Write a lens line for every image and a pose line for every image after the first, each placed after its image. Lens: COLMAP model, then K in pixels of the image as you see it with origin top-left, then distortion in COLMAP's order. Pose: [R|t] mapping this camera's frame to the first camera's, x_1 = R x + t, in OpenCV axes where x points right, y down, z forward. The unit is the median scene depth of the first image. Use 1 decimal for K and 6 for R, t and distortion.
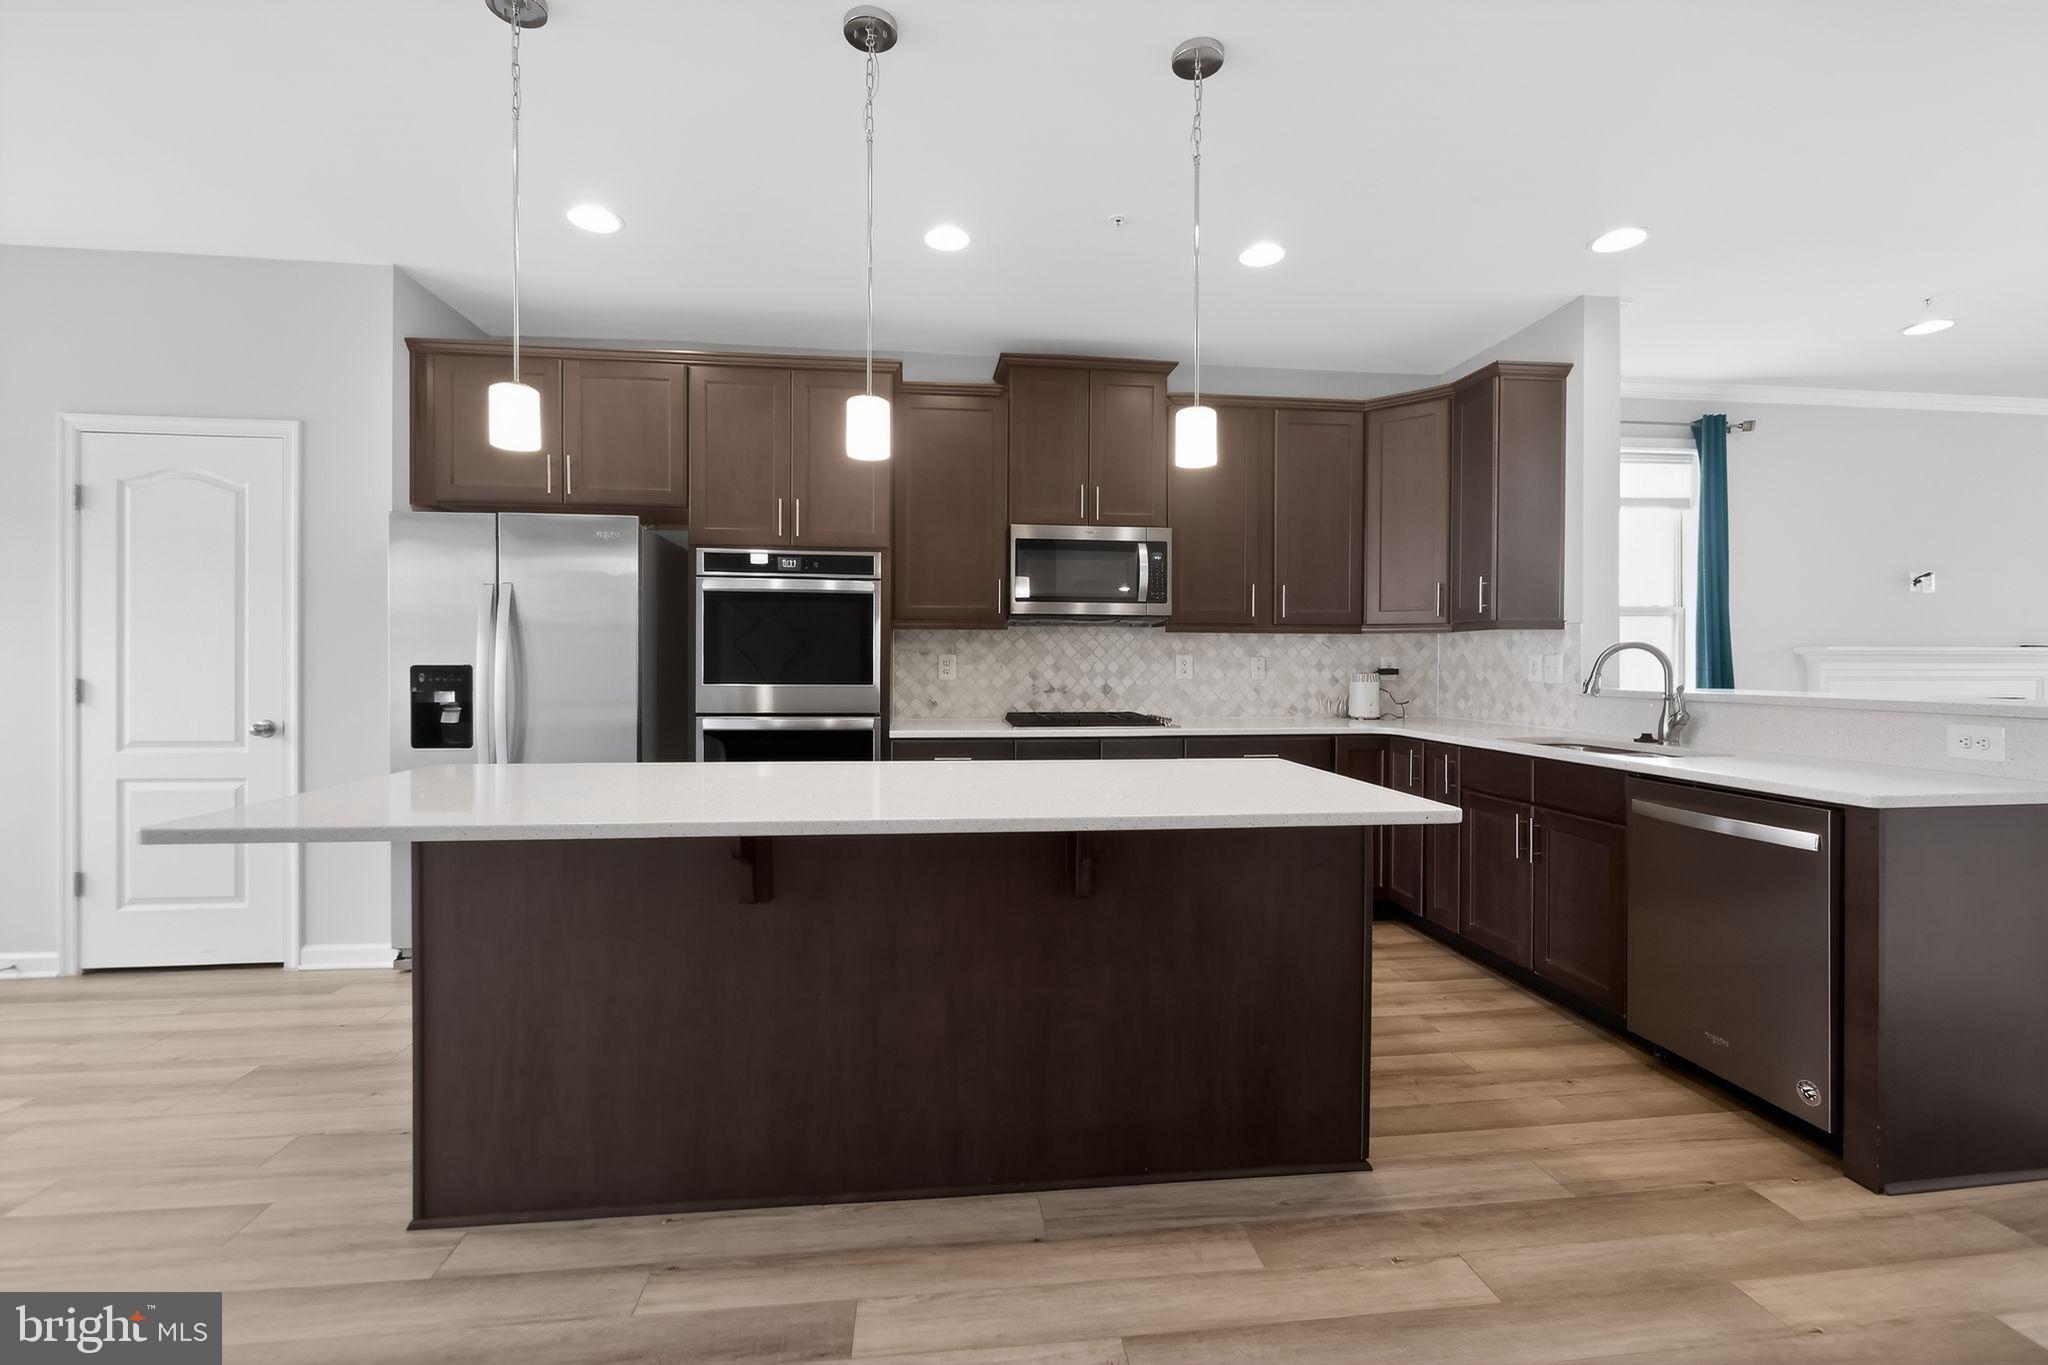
lens RADIAL K [[872.0, 0, 1021.0], [0, 872.0, 671.6], [0, 0, 1]] dist [-0.014267, -0.000081]
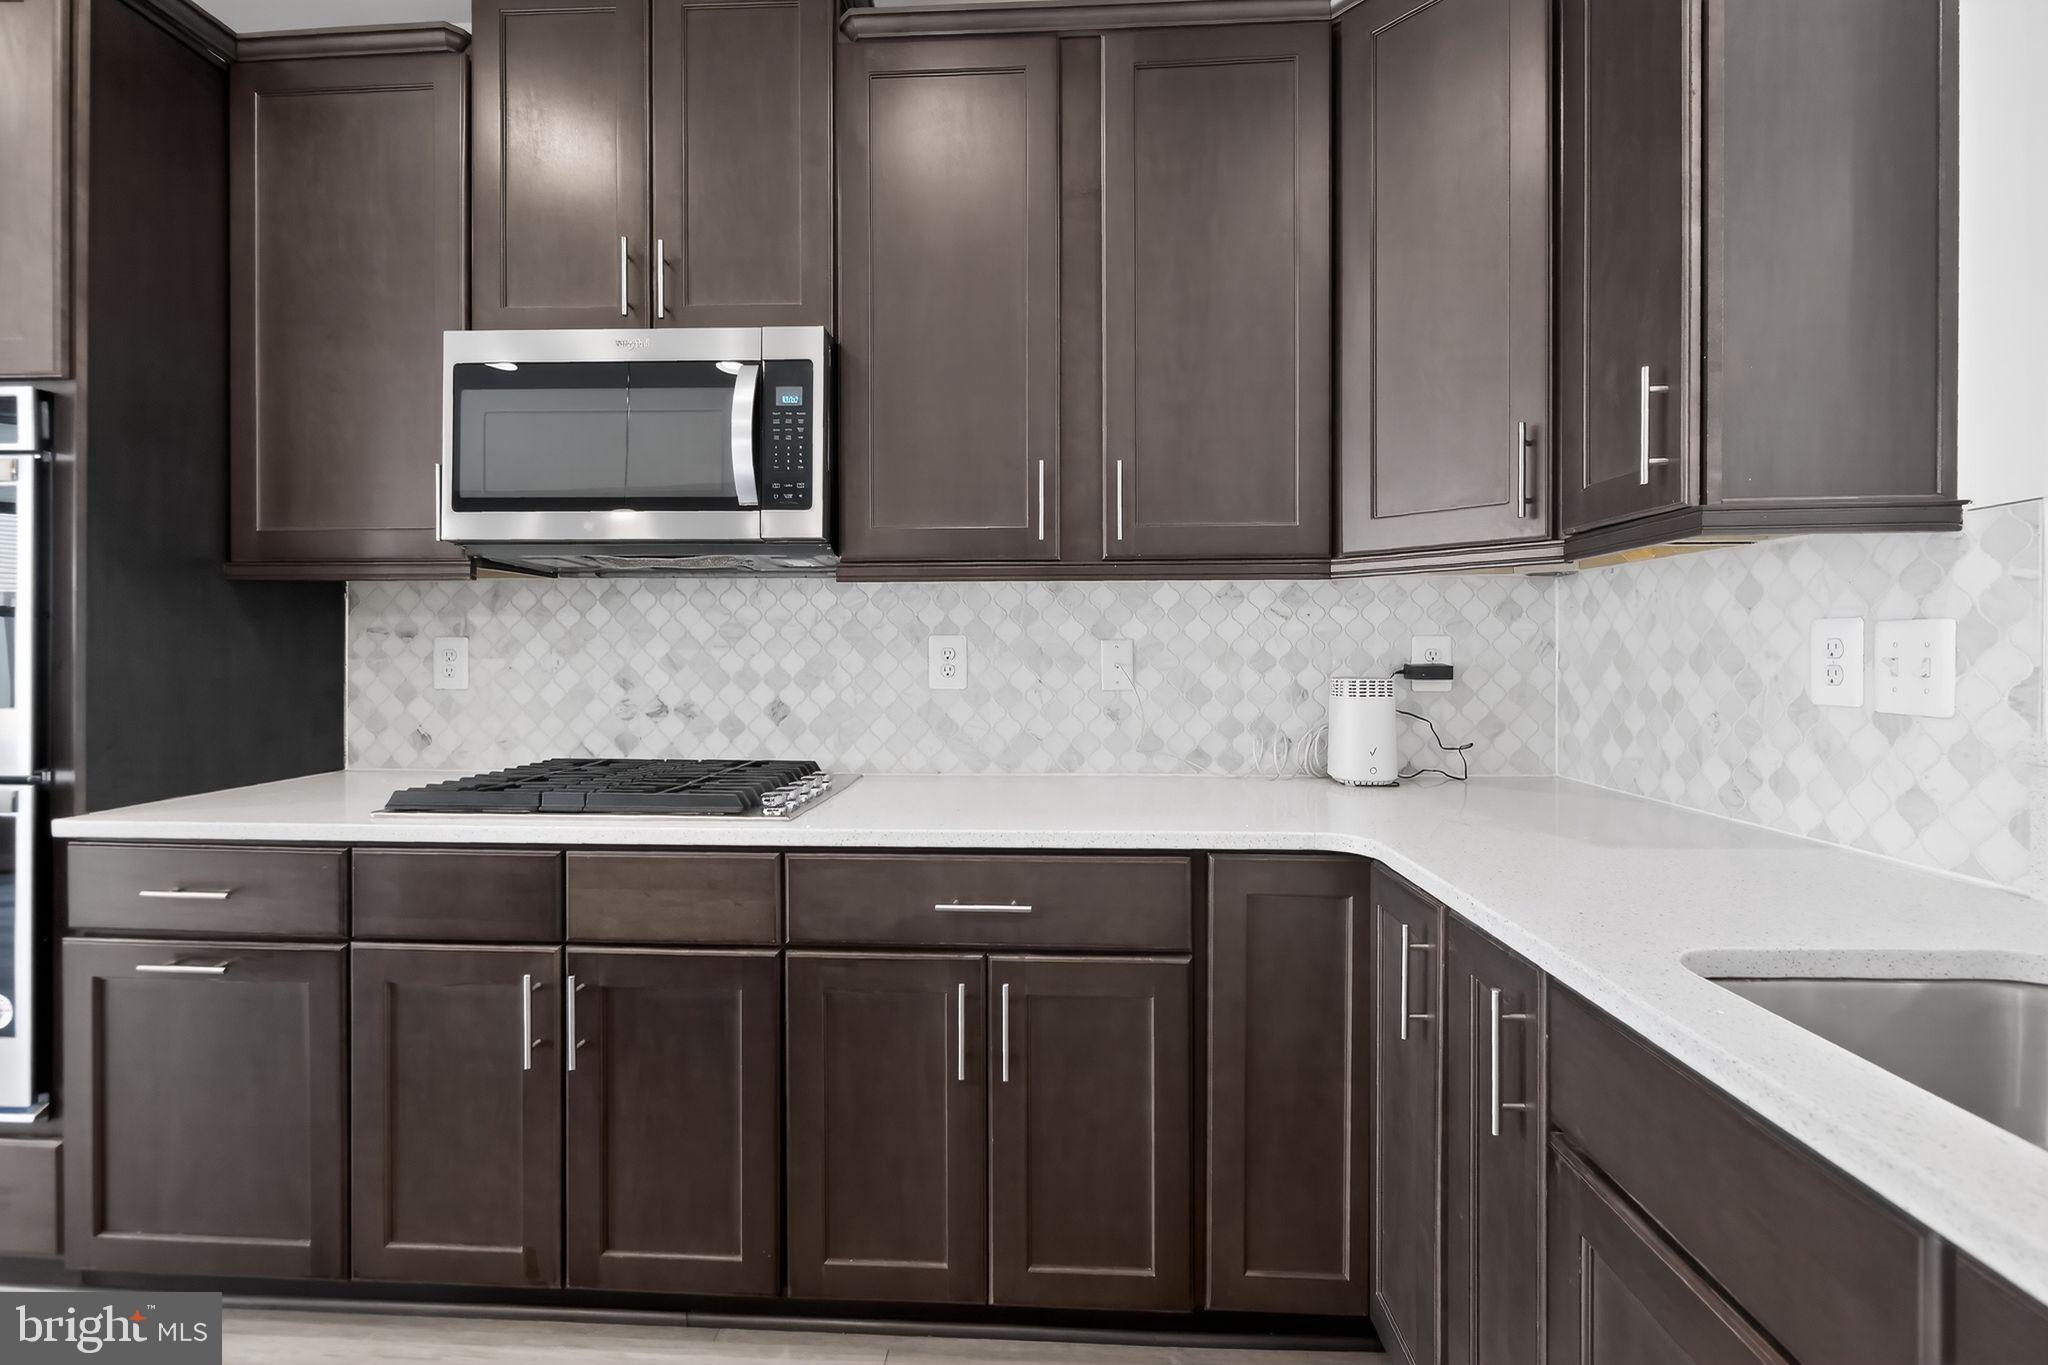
lens RADIAL K [[875.0, 0, 1028.5], [0, 875.0, 656.8], [0, 0, 1]] dist [-0.014932, -0.000074]
pose [[0.986126, -0.002979, -0.165974, 0.317414], [0.000941, 0.999923, -0.012353, -0.002738], [0.165999, 0.012025, 0.986053, 0.575273]]
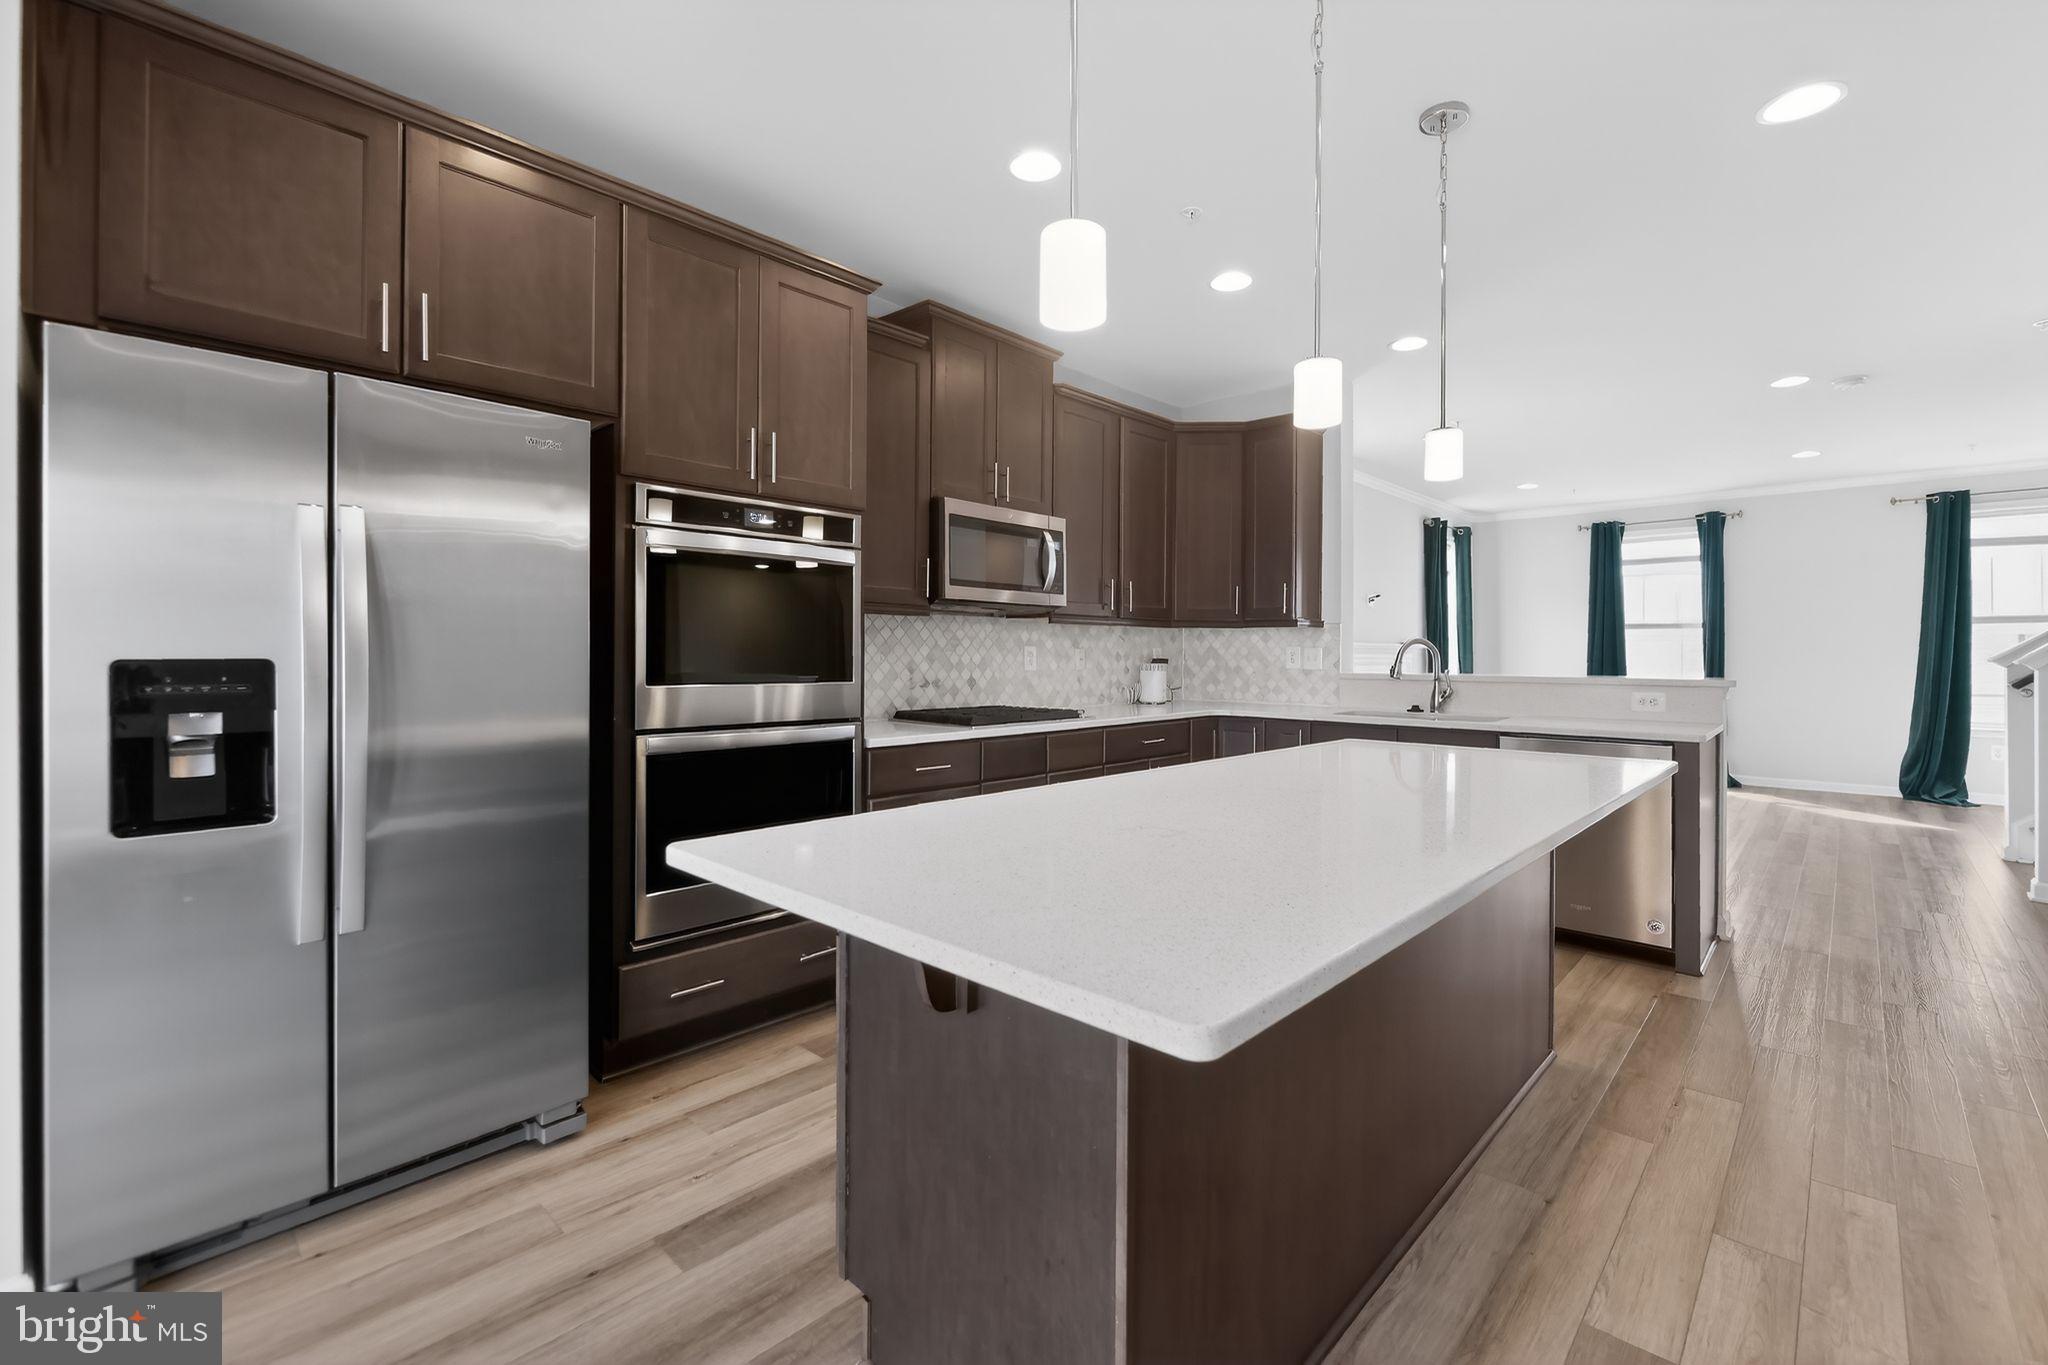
lens RADIAL K [[875.0, 0, 1028.5], [0, 875.0, 656.8], [0, 0, 1]] dist [-0.014932, -0.000074]
pose [[0.766969, -0.002589, 0.641679, -0.472506], [0.006073, 0.999976, -0.003224, -0.003735], [-0.641655, 0.006369, 0.766967, 0.245246]]
